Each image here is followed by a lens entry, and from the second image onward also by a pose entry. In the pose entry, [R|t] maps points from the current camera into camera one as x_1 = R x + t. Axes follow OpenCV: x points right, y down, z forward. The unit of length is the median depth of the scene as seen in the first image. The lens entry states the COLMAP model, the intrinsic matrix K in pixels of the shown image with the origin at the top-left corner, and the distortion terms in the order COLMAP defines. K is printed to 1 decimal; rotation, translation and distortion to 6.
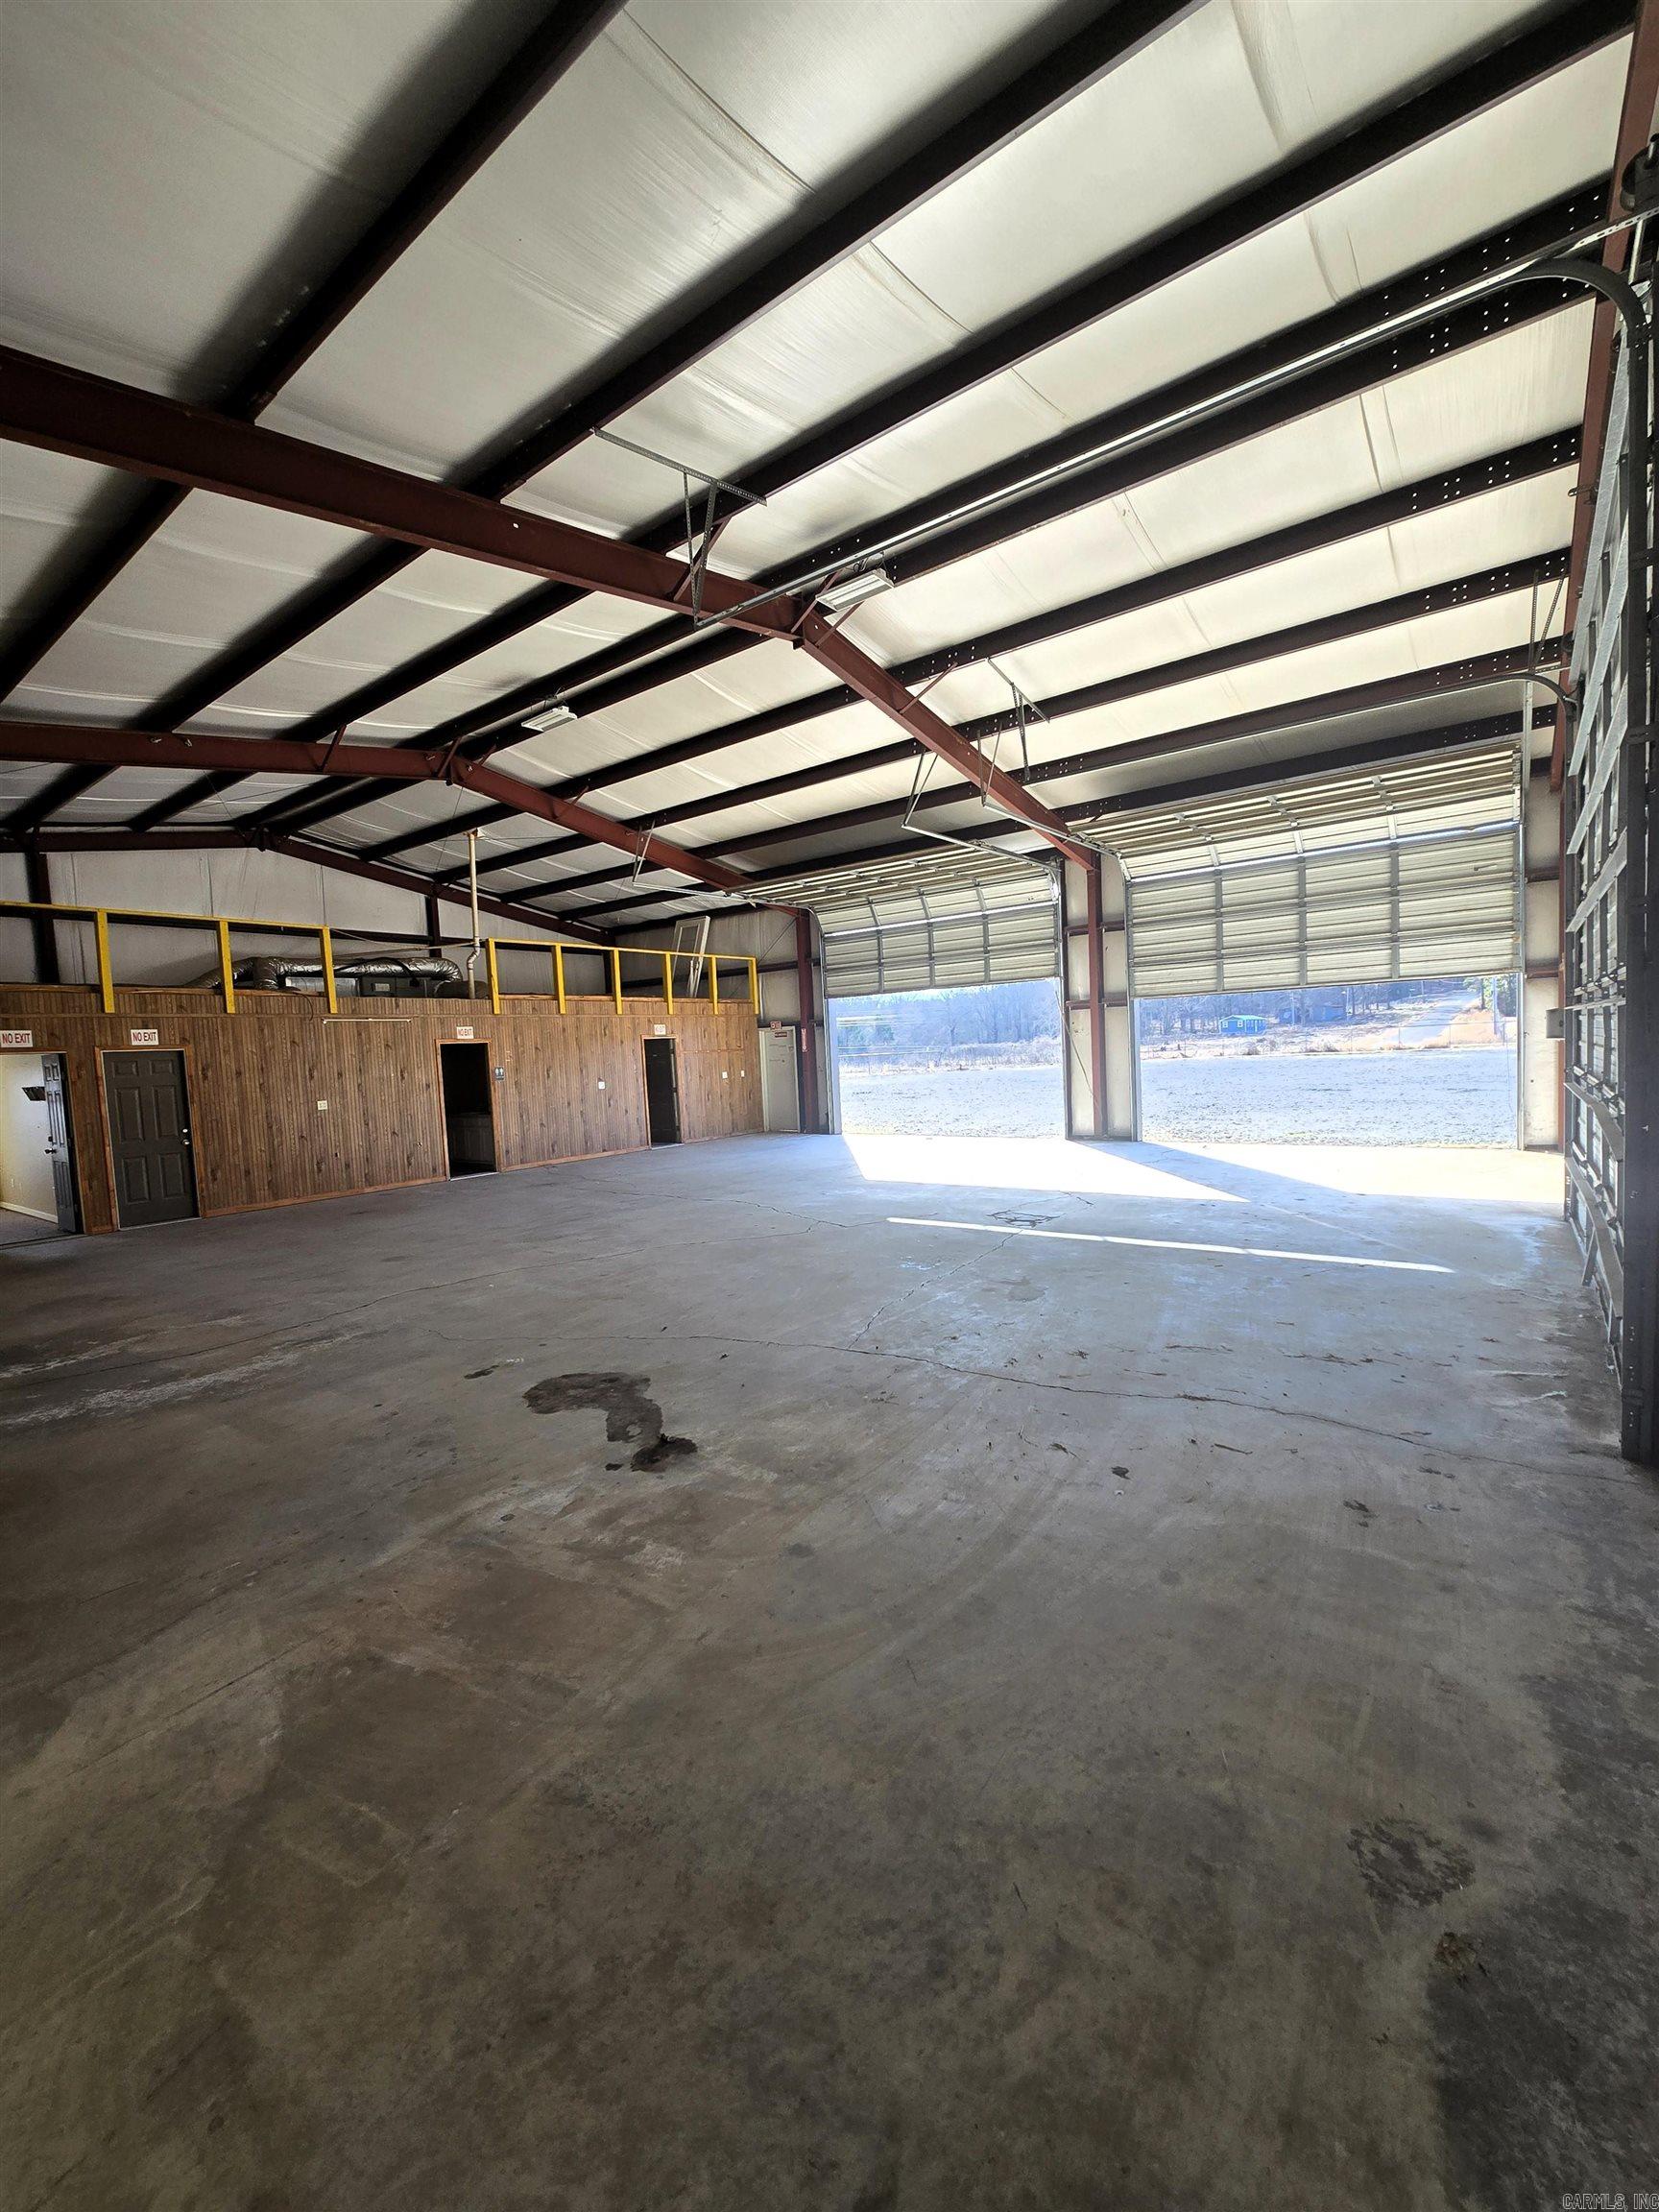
lens RADIAL K [[897.9, 0, 845.8], [0, 897.9, 1101.9], [0, 0, 1]] dist [-0.001622, 0.001398]
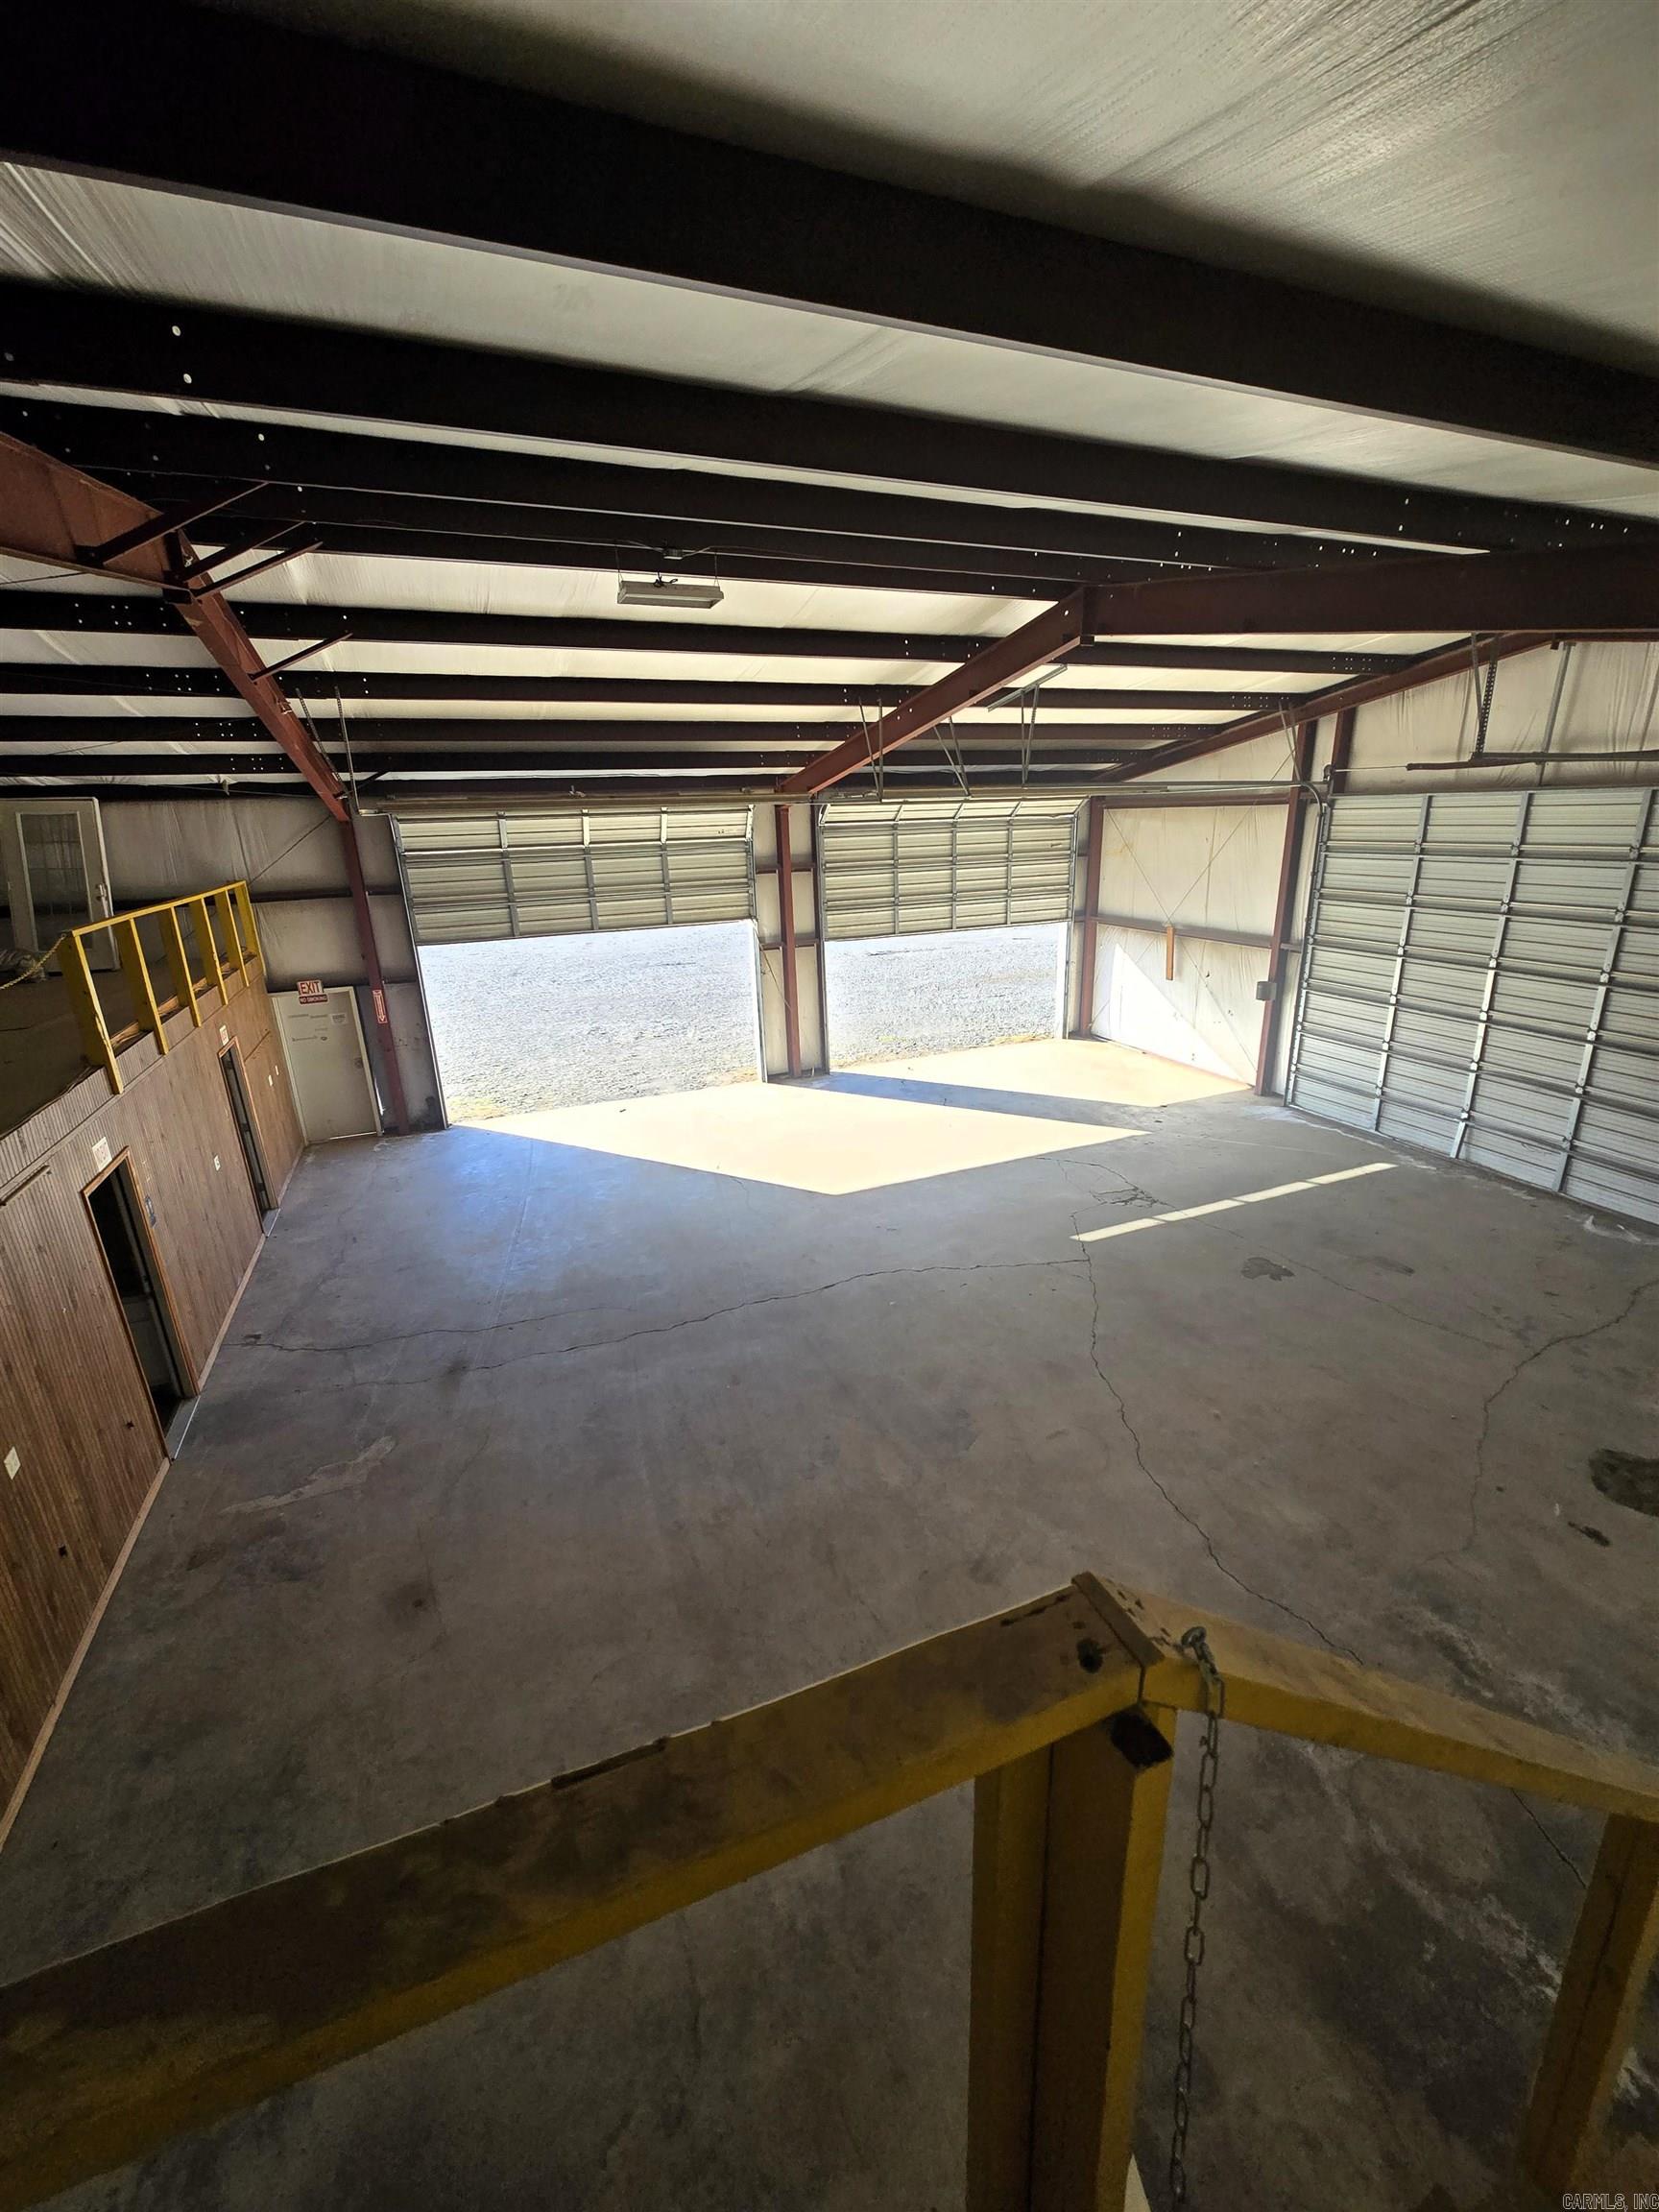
lens RADIAL K [[897.9, 0, 842.2], [0, 897.9, 1098.1], [0, 0, 1]] dist [-0.001622, 0.001398]
pose [[0.505228, -0.230401, 0.831661, -0.909819], [0.055478, 0.970380, 0.235128, -0.284833], [-0.861201, -0.072654, 0.503045, 0.691991]]
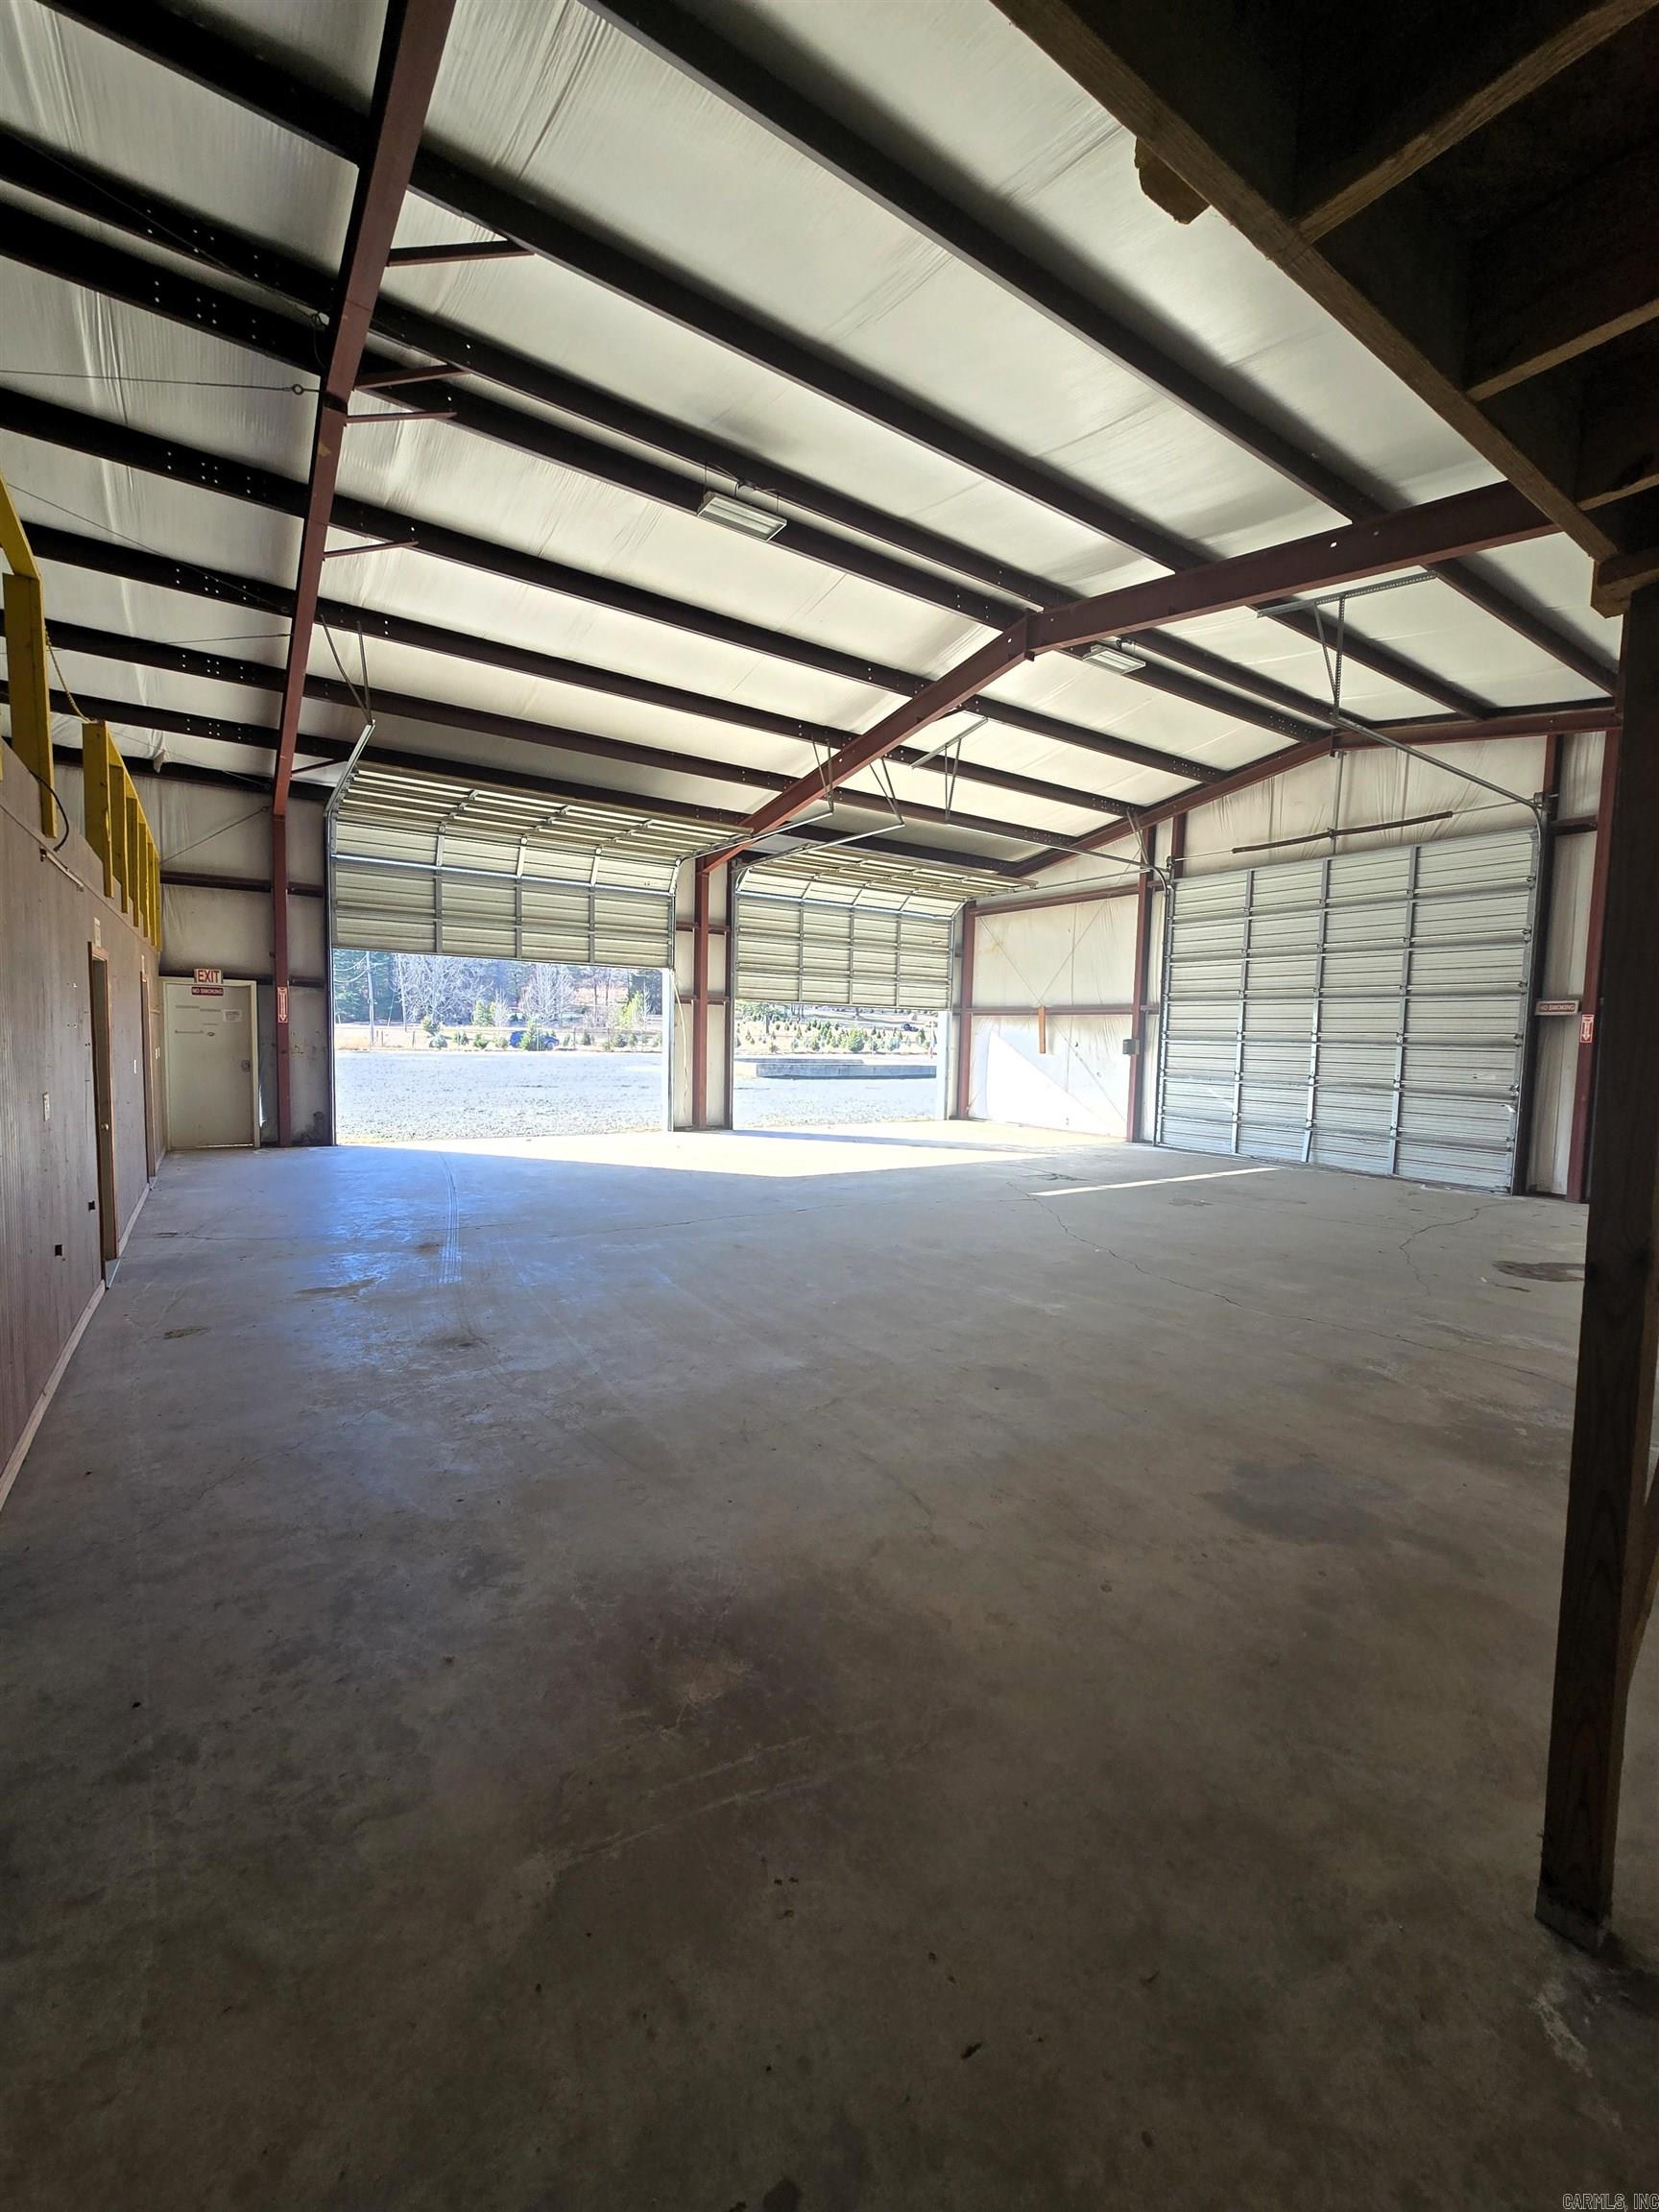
lens RADIAL K [[897.9, 0, 843.7], [0, 897.9, 1098.2], [0, 0, 1]] dist [-0.001622, 0.001398]
pose [[0.324017, -0.011091, 0.945986, -1.064126], [0.015916, 0.999854, 0.006271, 0.002554], [-0.945917, 0.013025, 0.324146, 0.810202]]
